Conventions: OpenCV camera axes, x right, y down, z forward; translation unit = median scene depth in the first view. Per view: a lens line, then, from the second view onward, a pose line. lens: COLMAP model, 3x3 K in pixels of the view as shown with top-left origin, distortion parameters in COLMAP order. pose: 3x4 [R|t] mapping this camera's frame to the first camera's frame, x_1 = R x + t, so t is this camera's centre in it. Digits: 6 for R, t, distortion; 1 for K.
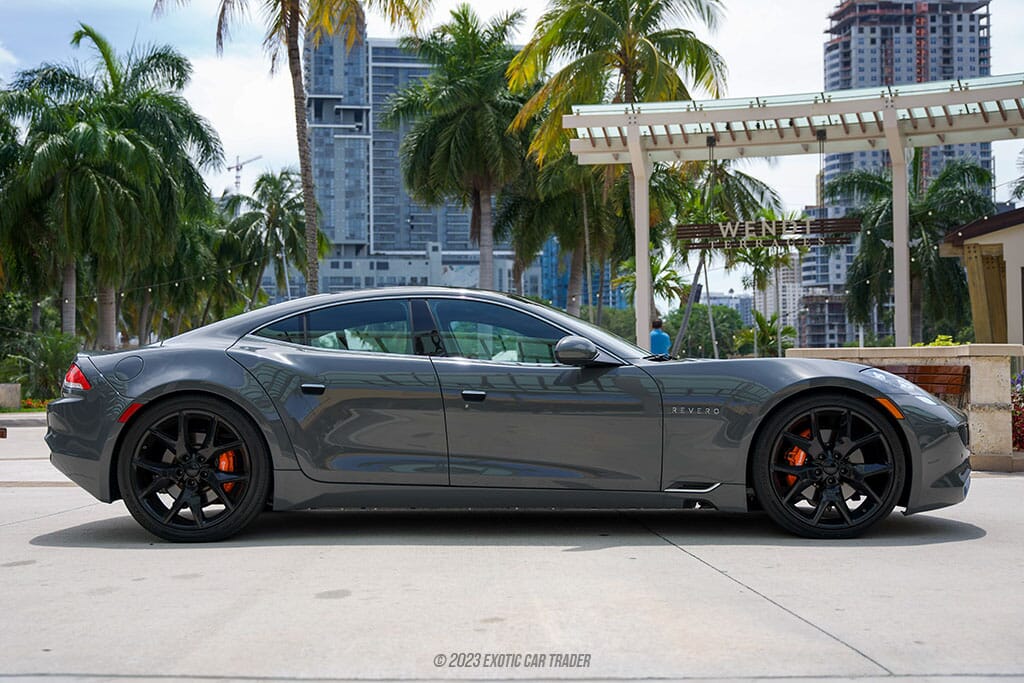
lens RADIAL K [[1386.8, 0, 512.0], [0, 1386.8, 341.5], [0, 0, 1]] dist [-0.002522, 0.473208]
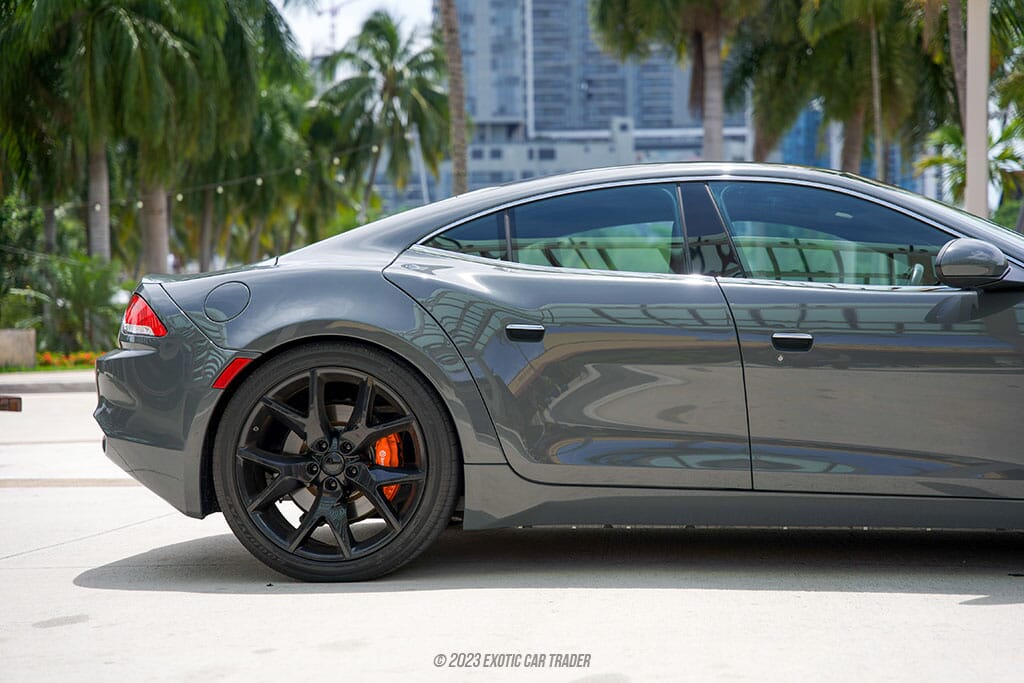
lens RADIAL K [[1853.1, 0, 512.0], [0, 1853.1, 341.5], [0, 0, 1]] dist [0.349830, 0.276339]
pose [[0.996819, -0.008188, -0.079282, -0.081951], [0.011142, 0.999257, 0.036893, 0.007690], [0.078921, -0.037659, 0.996169, 0.176656]]
